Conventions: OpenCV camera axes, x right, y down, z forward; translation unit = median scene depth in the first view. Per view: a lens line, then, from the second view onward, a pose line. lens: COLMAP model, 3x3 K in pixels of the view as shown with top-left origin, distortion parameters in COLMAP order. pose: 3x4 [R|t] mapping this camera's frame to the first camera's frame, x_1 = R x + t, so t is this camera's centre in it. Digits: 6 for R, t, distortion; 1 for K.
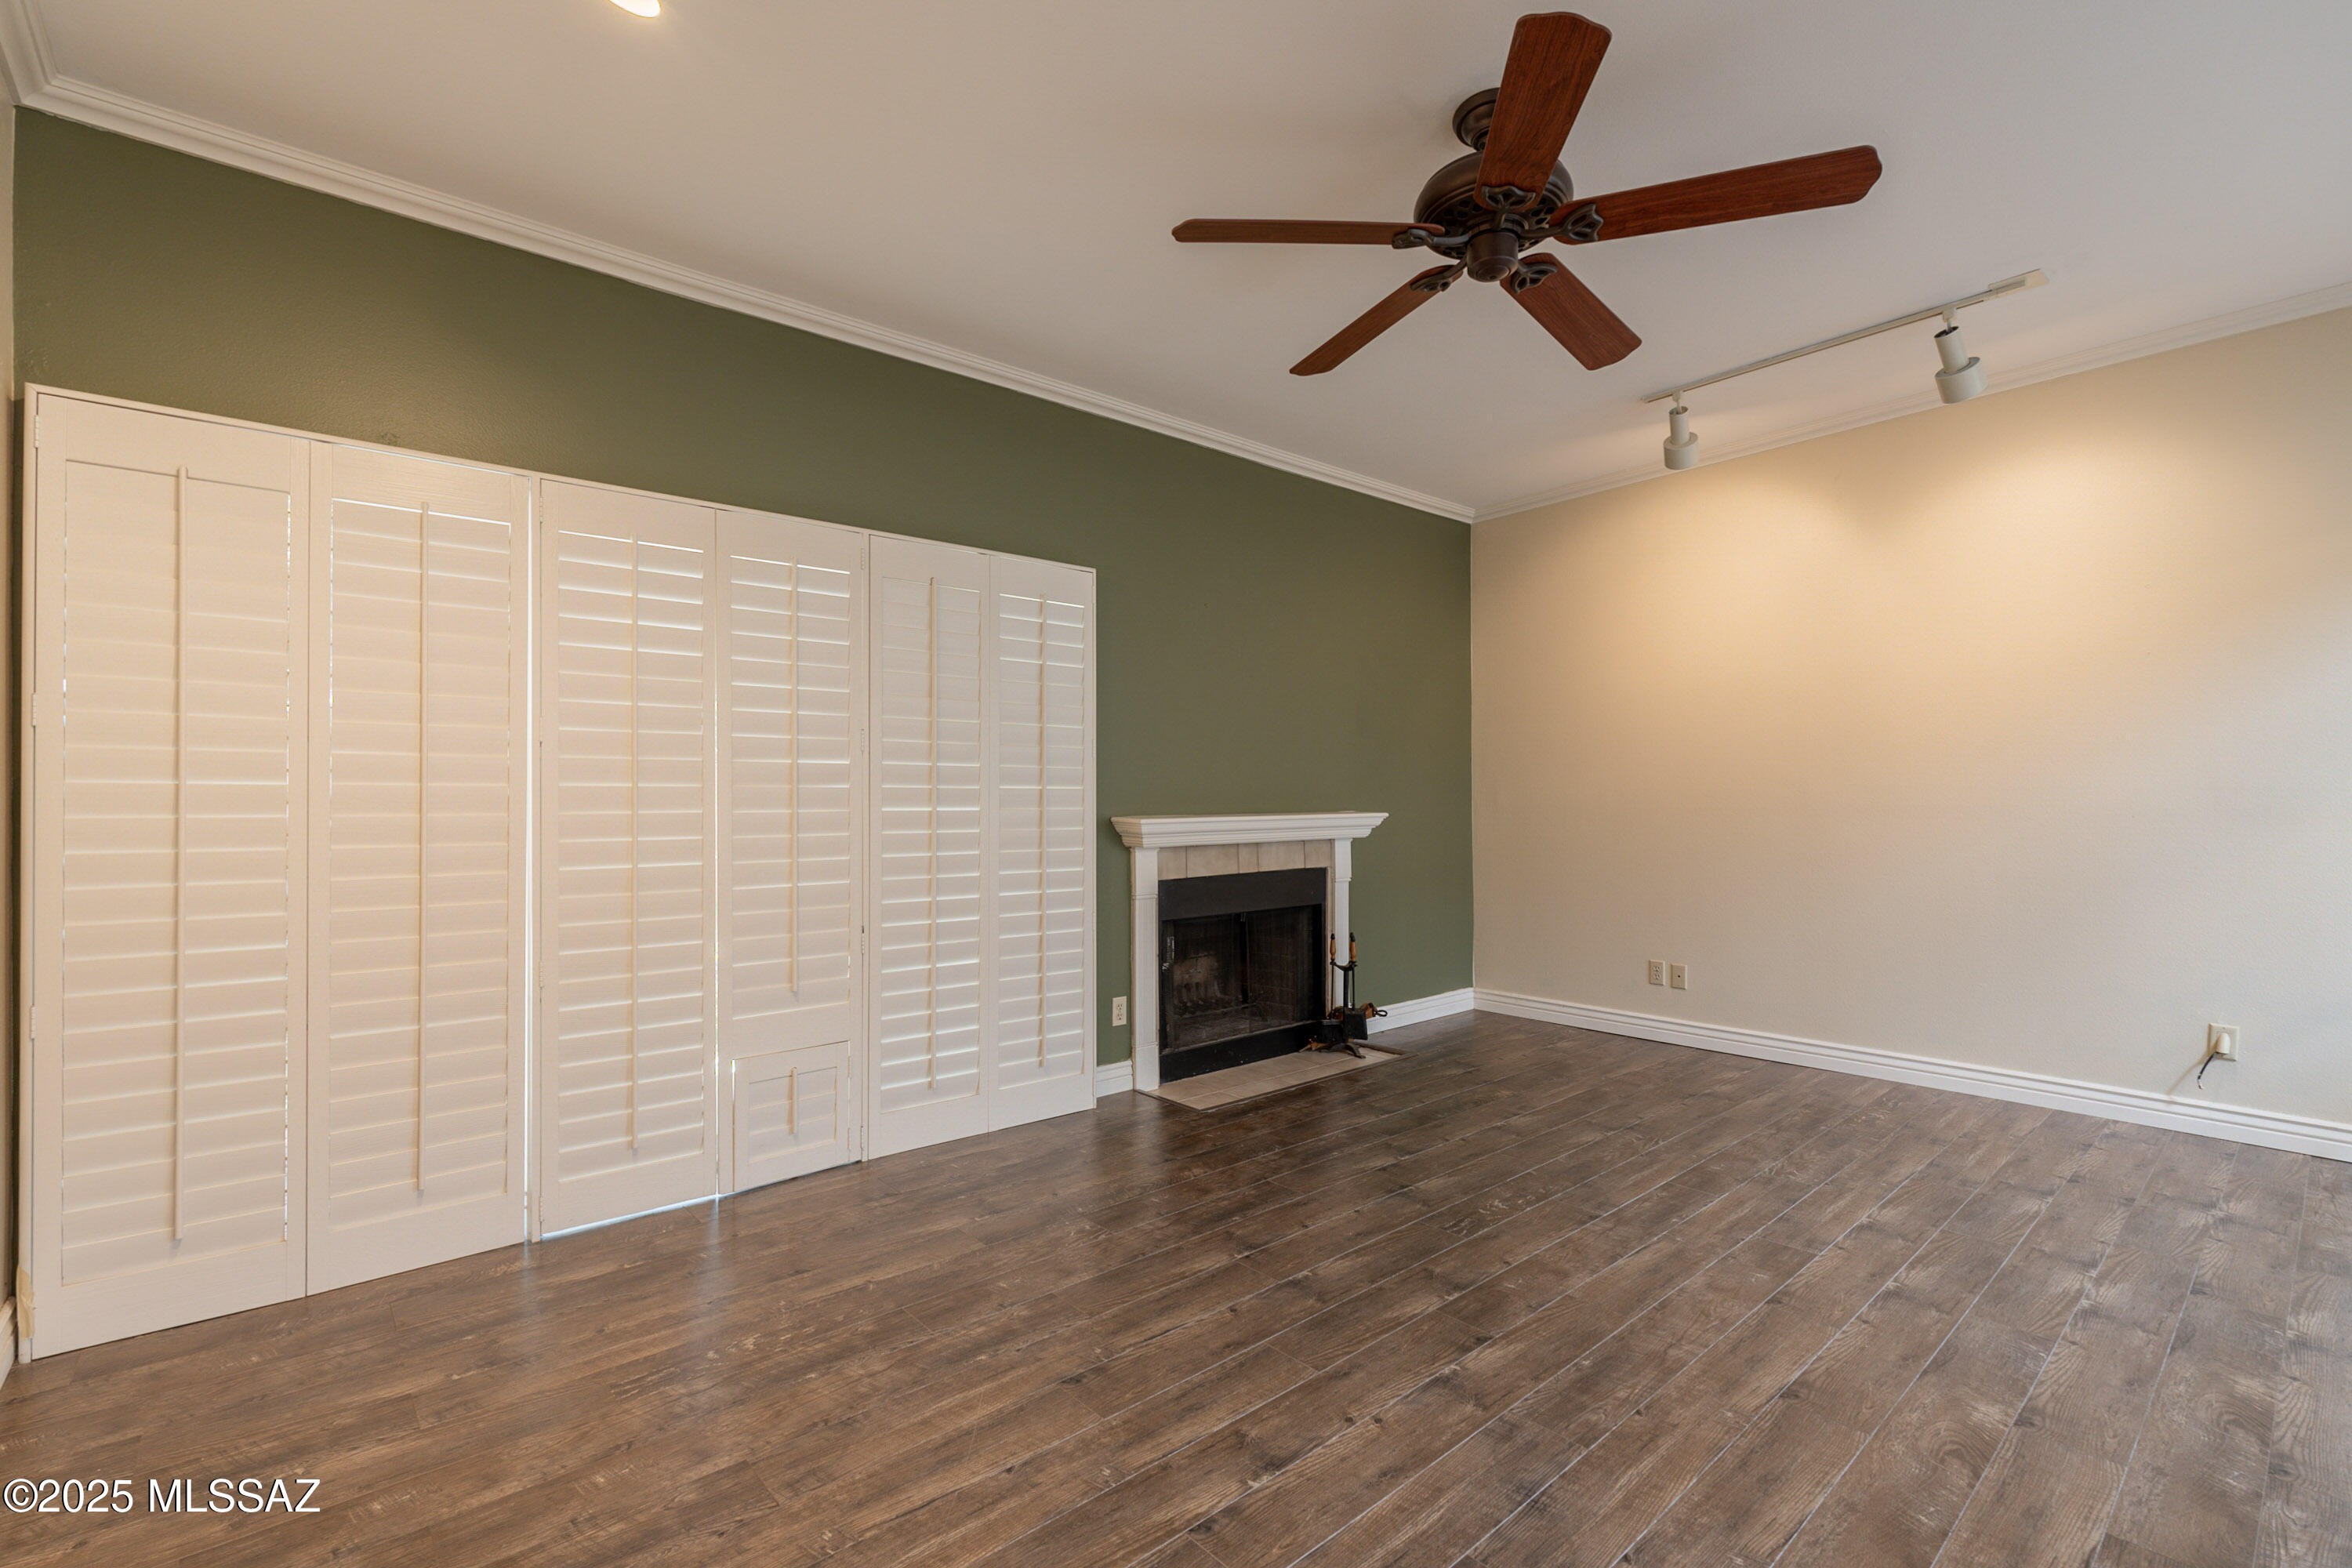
lens RADIAL K [[1024.7, 0, 1160.2], [0, 1024.7, 797.6], [0, 0, 1]] dist [-0.005872, 0.000629]
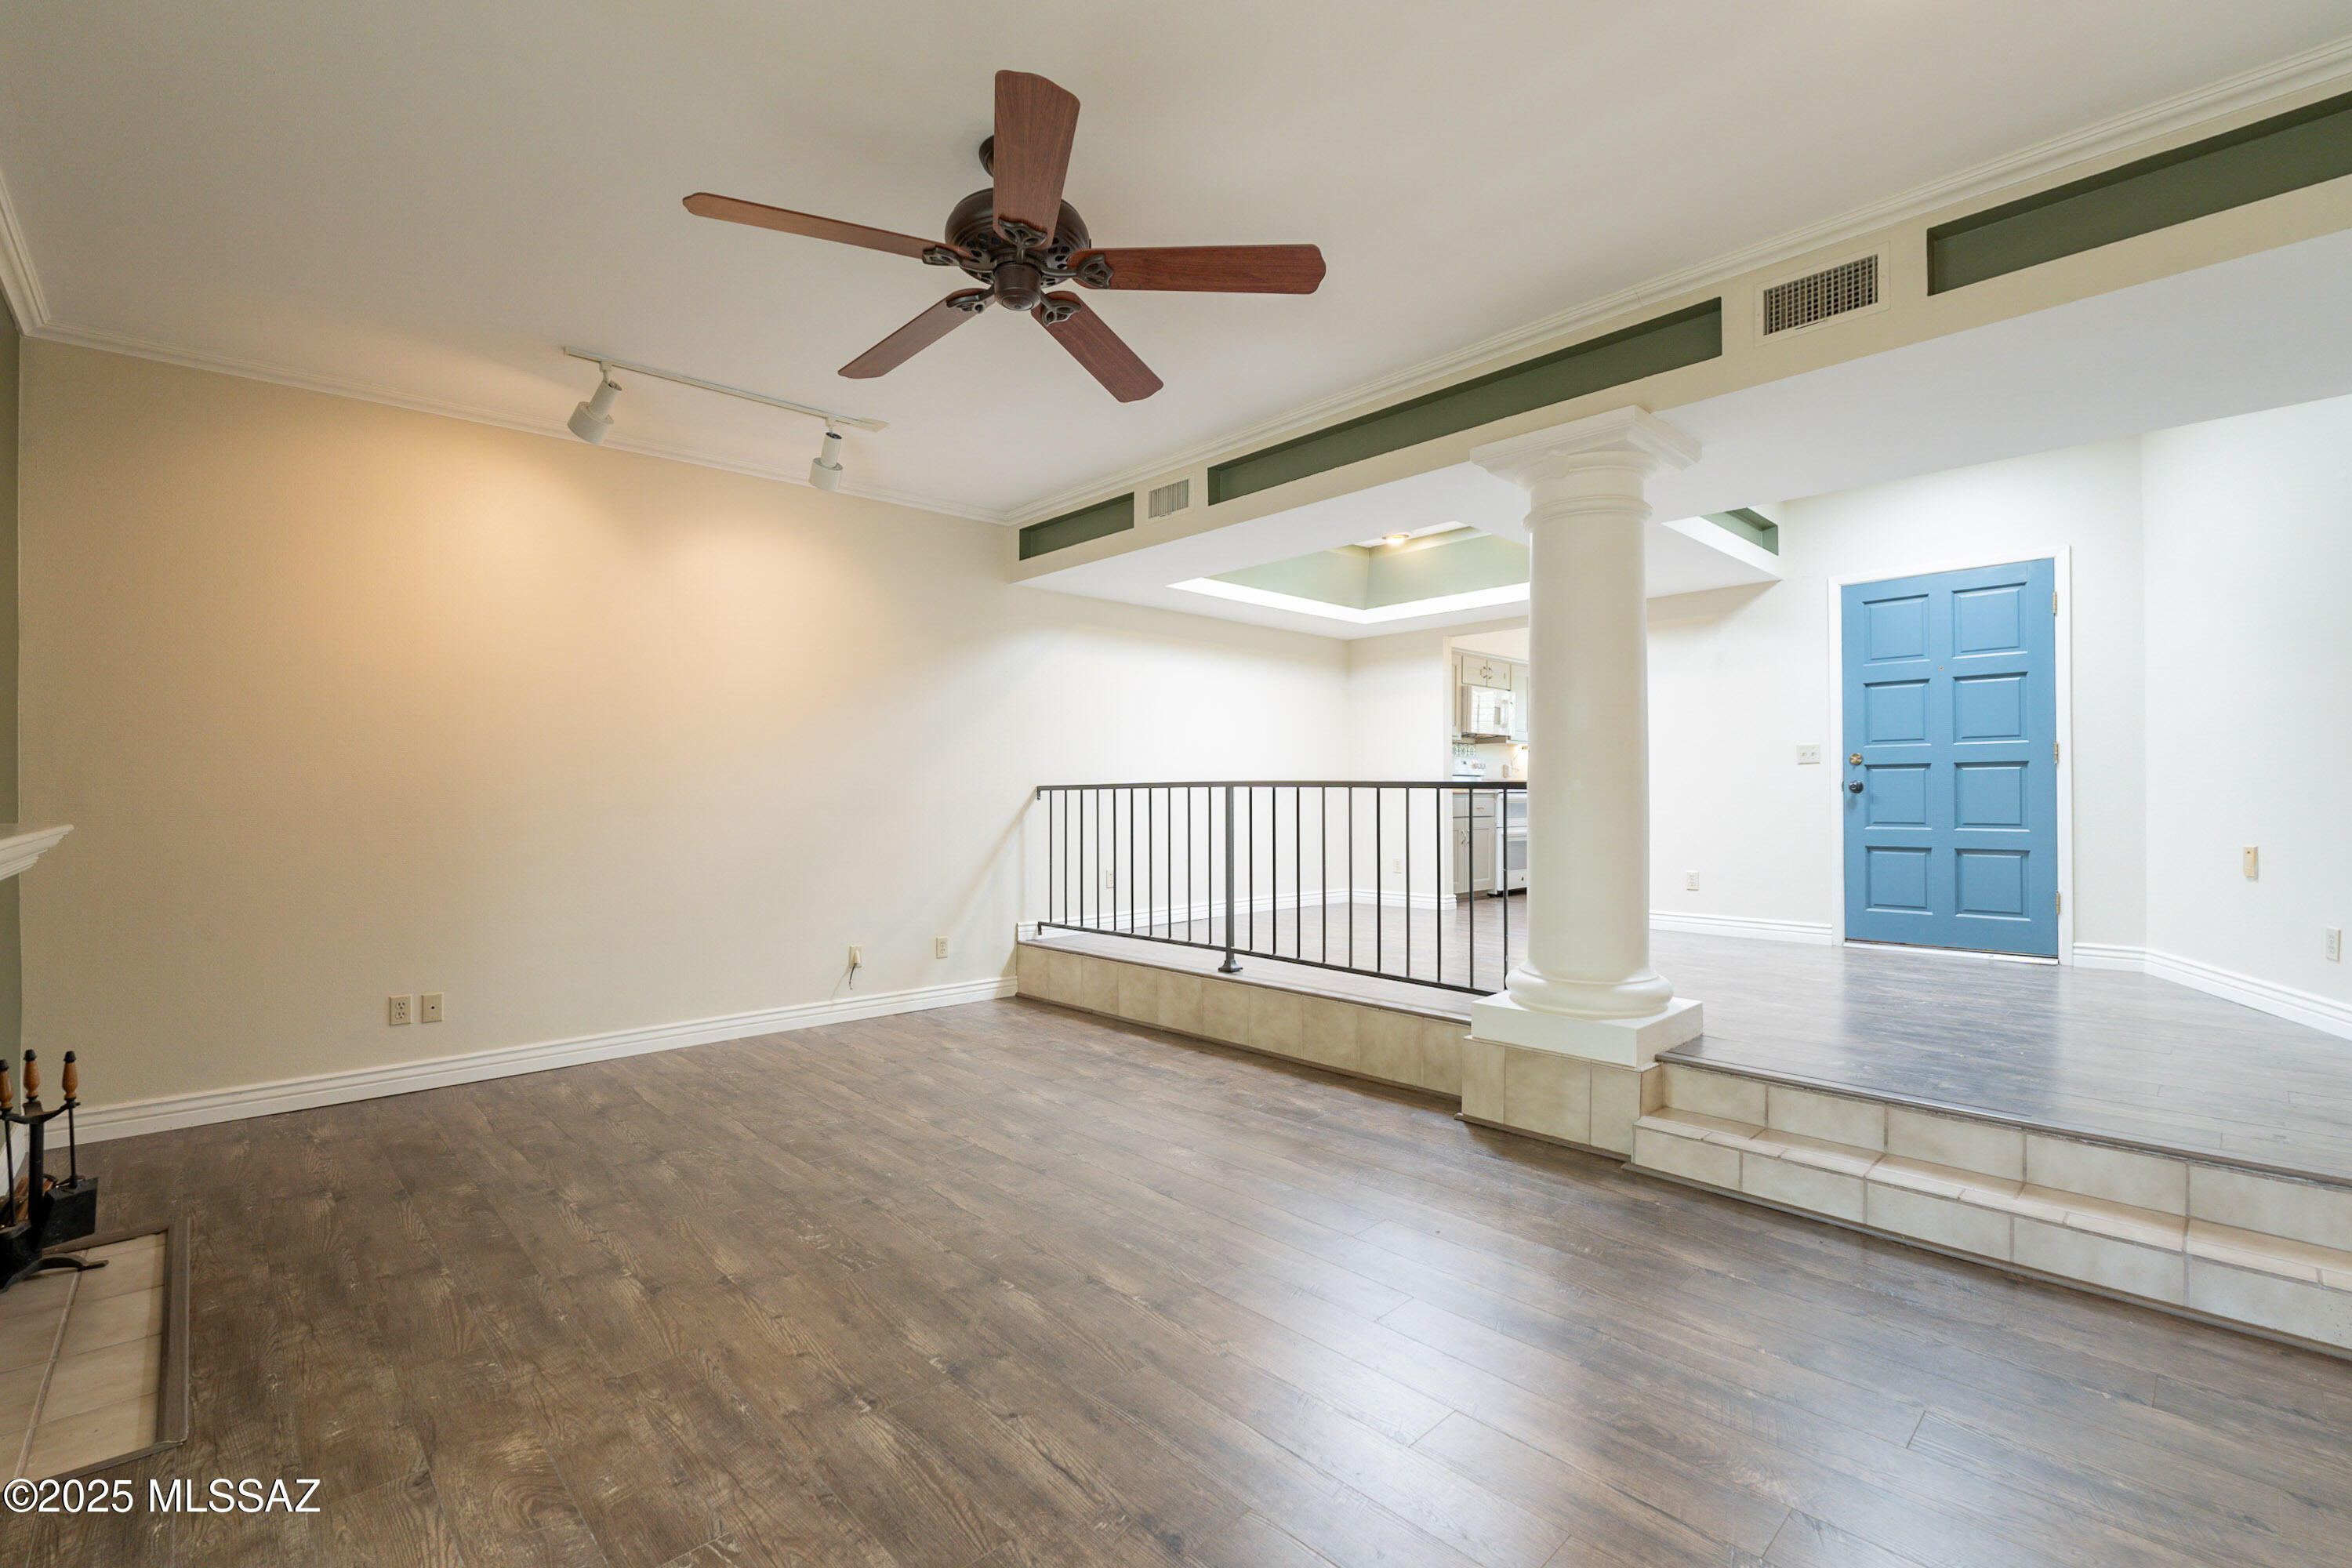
lens RADIAL K [[1024.7, 0, 1160.8], [0, 1024.7, 792.6], [0, 0, 1]] dist [-0.005872, 0.000629]
pose [[-0.048460, 0.006630, 0.998803, -0.606852], [-0.000637, 0.999978, -0.006668, 0.005380], [-0.998825, -0.000959, -0.048454, 0.739001]]
